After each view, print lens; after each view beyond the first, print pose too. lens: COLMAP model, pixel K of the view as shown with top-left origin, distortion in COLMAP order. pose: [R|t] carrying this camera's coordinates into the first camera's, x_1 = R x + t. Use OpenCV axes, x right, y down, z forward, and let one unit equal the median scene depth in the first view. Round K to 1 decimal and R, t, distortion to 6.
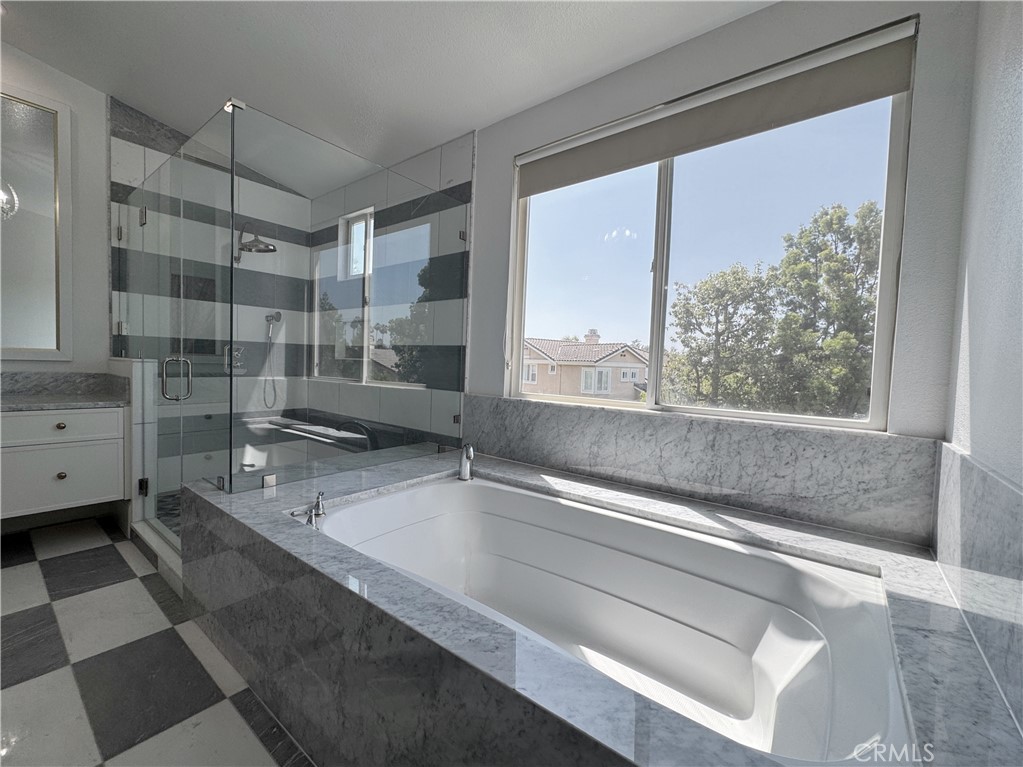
lens RADIAL K [[463.9, 0, 511.5], [0, 463.9, 383.5], [0, 0, 1]] dist [-0.000314, 0.000017]
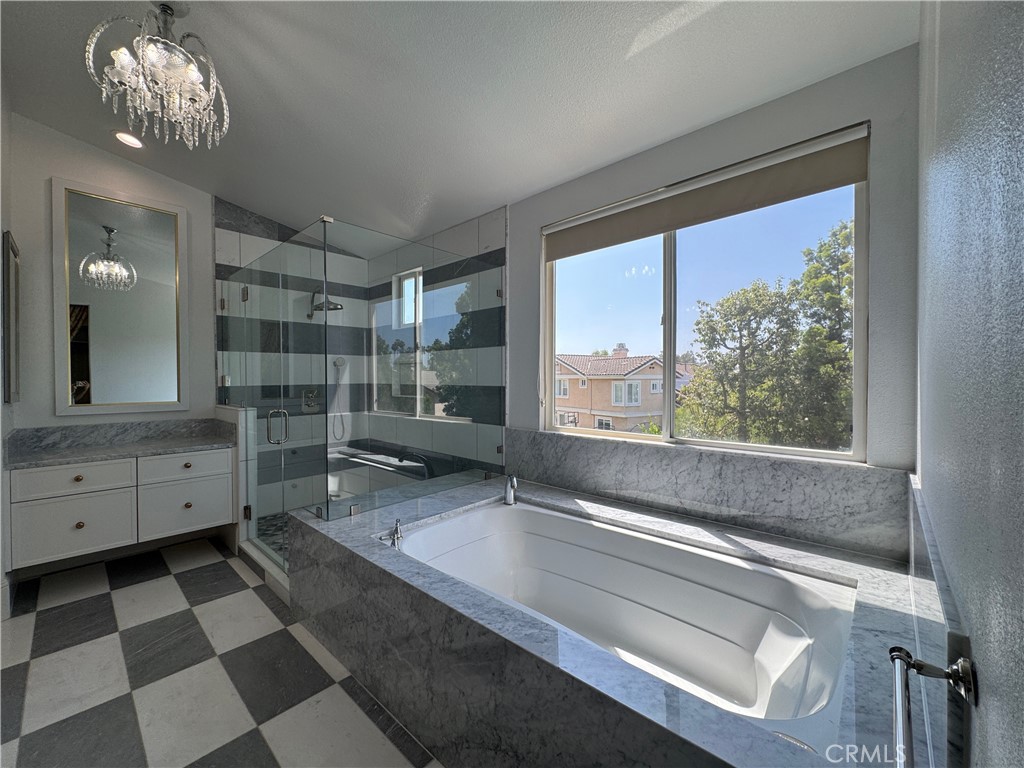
lens RADIAL K [[450.6, 0, 506.0], [0, 450.6, 378.8], [0, 0, 1]] dist [-0.000889, 0.000353]
pose [[0.995885, -0.037928, -0.082314, -0.002699], [0.034949, 0.998692, -0.037331, -0.065885], [0.083622, 0.034301, 0.995907, -0.149870]]
